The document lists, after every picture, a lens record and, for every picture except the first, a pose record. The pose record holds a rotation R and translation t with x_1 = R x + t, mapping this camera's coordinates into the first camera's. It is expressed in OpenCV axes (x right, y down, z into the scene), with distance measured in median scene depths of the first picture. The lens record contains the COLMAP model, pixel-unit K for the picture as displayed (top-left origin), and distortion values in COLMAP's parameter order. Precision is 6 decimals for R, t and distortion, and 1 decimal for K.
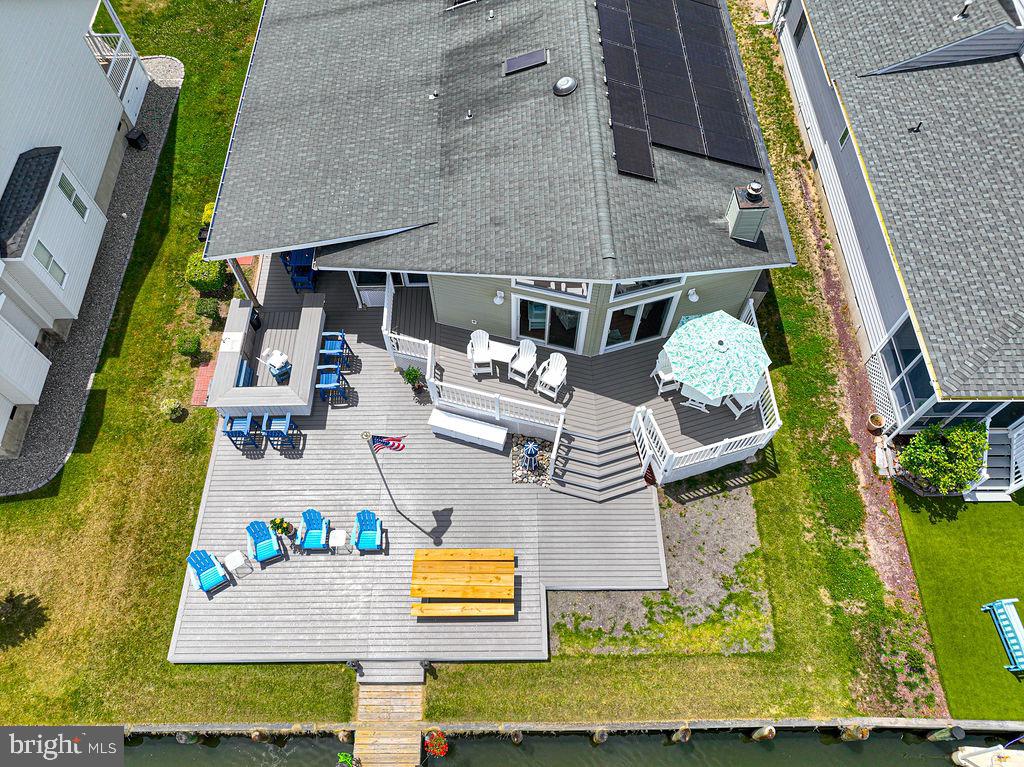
lens RADIAL K [[720.7, 0, 520.5], [0, 720.7, 385.3], [0, 0, 1]] dist [-0.004504, 0.018782]
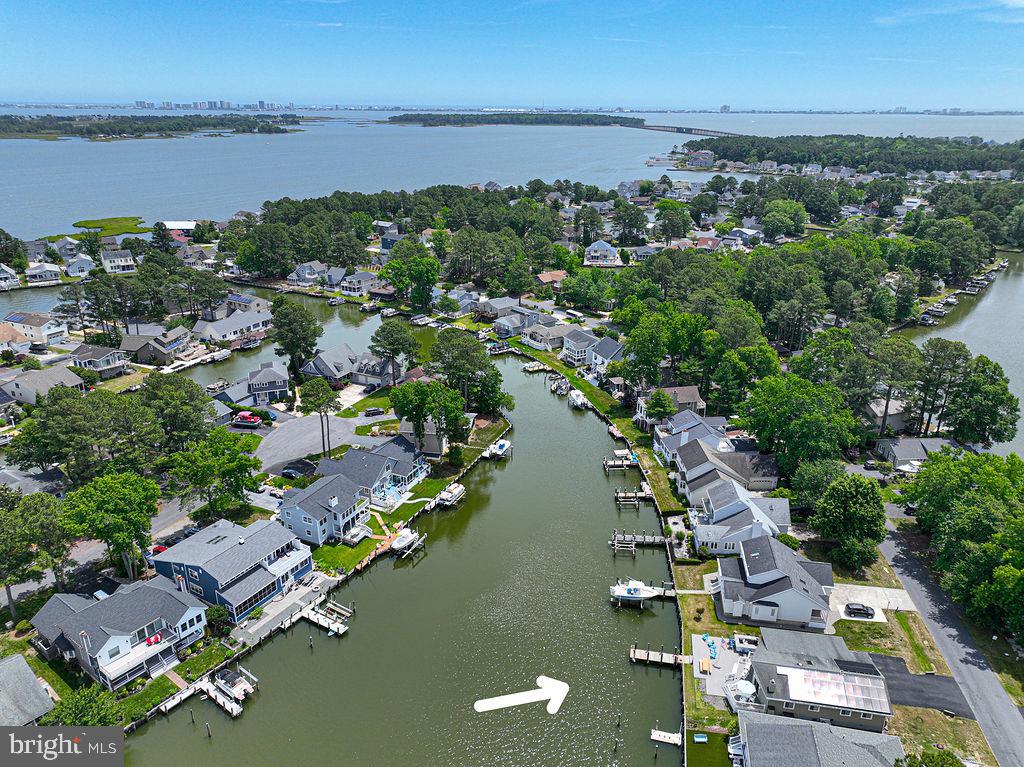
lens RADIAL K [[720.7, 0, 520.5], [0, 720.7, 385.3], [0, 0, 1]] dist [-0.004504, 0.018782]
pose [[-0.194754, 0.353967, -0.914756, 4.511015], [-0.858260, 0.389977, 0.333629, -1.213179], [0.474827, 0.850074, 0.227846, -2.845423]]
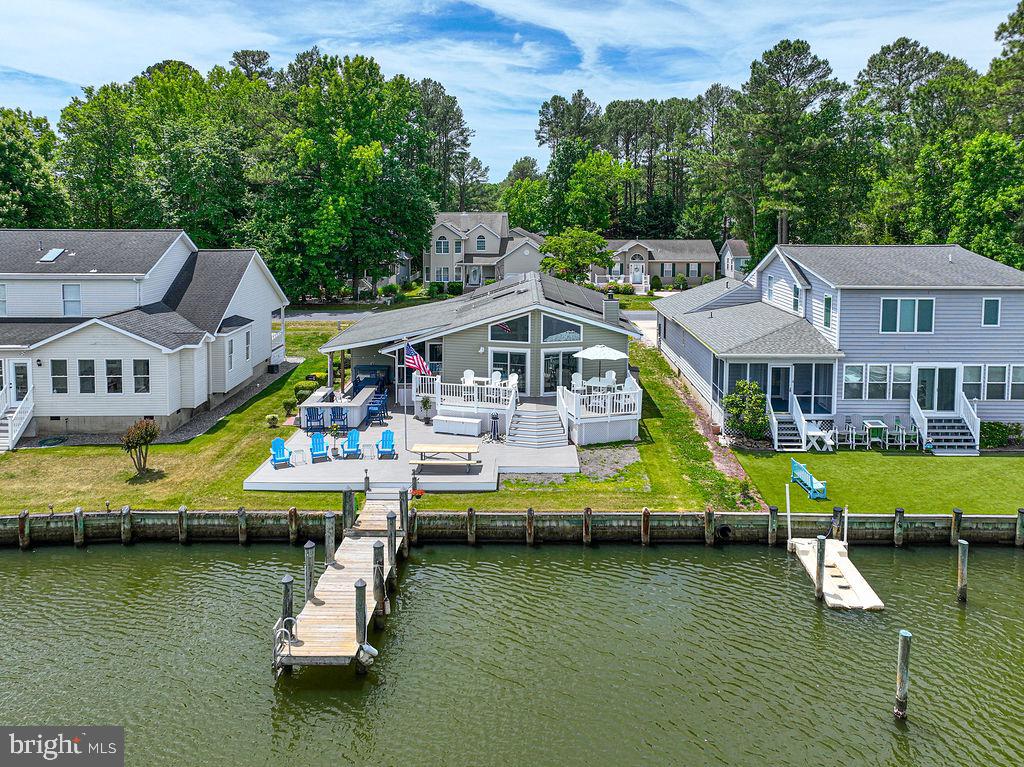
lens RADIAL K [[764.0, 0, 528.7], [0, 764.0, 237.3], [0, 0, 1]] dist [0.002311, 0.000948]
pose [[0.999824, 0.000737, -0.018756, 0.121878], [-0.016304, 0.529288, -0.848286, 1.307919], [0.009302, 0.848442, 0.529207, -0.243854]]
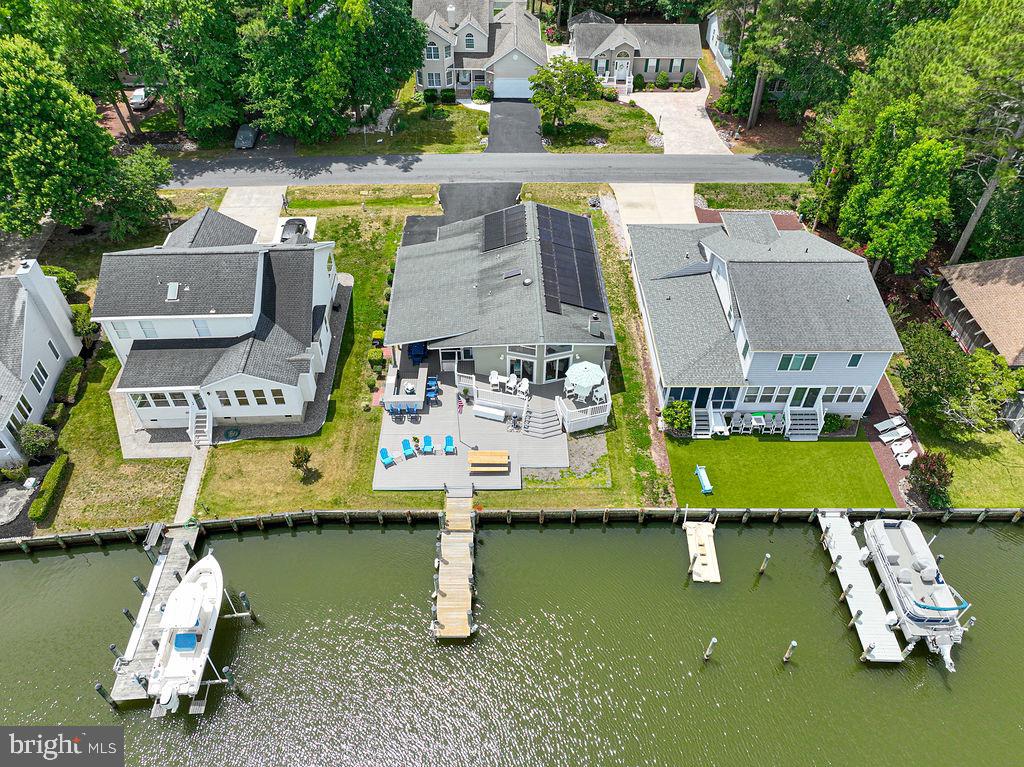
lens RADIAL K [[732.8, 0, 512.0], [0, 732.8, 383.5], [0, 0, 1]] dist [0.000465, 0.008557]
pose [[1.000000, 0.000079, 0.000785, 0.003415], [0.000148, 0.958472, -0.285187, 0.693449], [-0.000775, 0.285187, 0.958472, -1.436589]]
